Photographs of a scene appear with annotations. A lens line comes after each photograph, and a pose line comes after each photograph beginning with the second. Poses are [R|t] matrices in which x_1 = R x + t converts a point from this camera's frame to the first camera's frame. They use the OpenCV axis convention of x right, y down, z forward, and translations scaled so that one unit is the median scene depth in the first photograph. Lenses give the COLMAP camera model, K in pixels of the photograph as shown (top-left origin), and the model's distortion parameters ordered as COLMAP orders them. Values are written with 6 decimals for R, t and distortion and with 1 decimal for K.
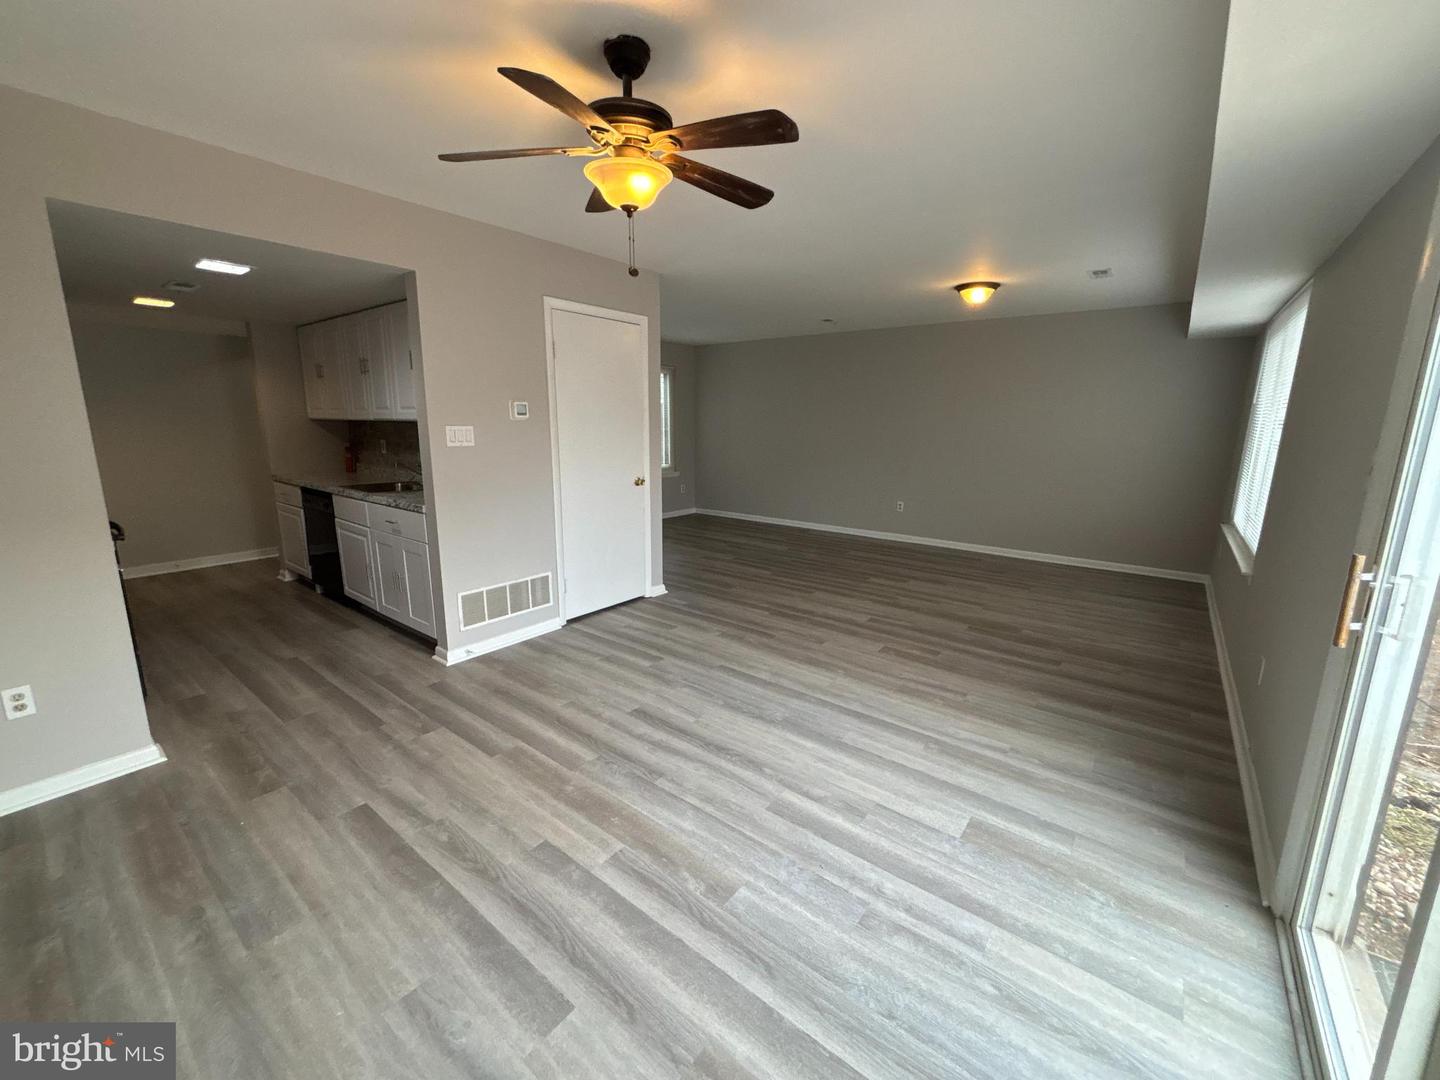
lens RADIAL K [[576.7, 0, 722.7], [0, 576.7, 539.5], [0, 0, 1]] dist [0.002569, -0.001312]
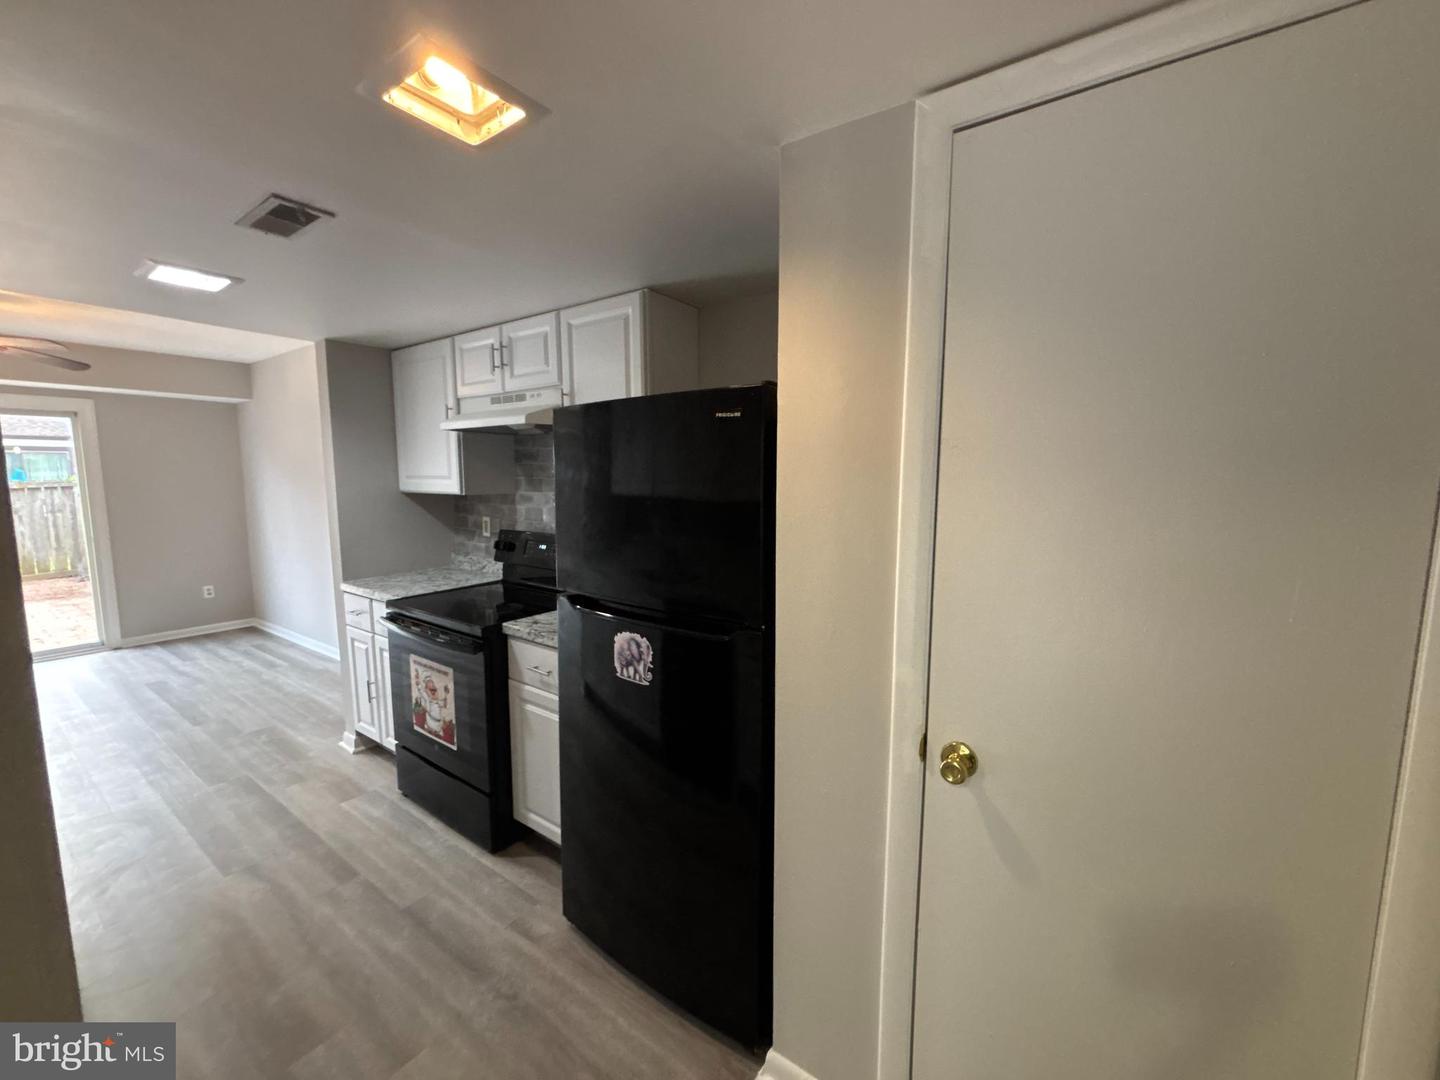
lens RADIAL K [[576.7, 0, 719.9], [0, 576.7, 540.8], [0, 0, 1]] dist [0.002569, -0.001312]
pose [[-0.999129, -0.006354, -0.041252, -1.890588], [-0.018752, 0.951314, 0.307652, -0.513683], [0.037289, 0.308157, -0.950604, 2.279666]]
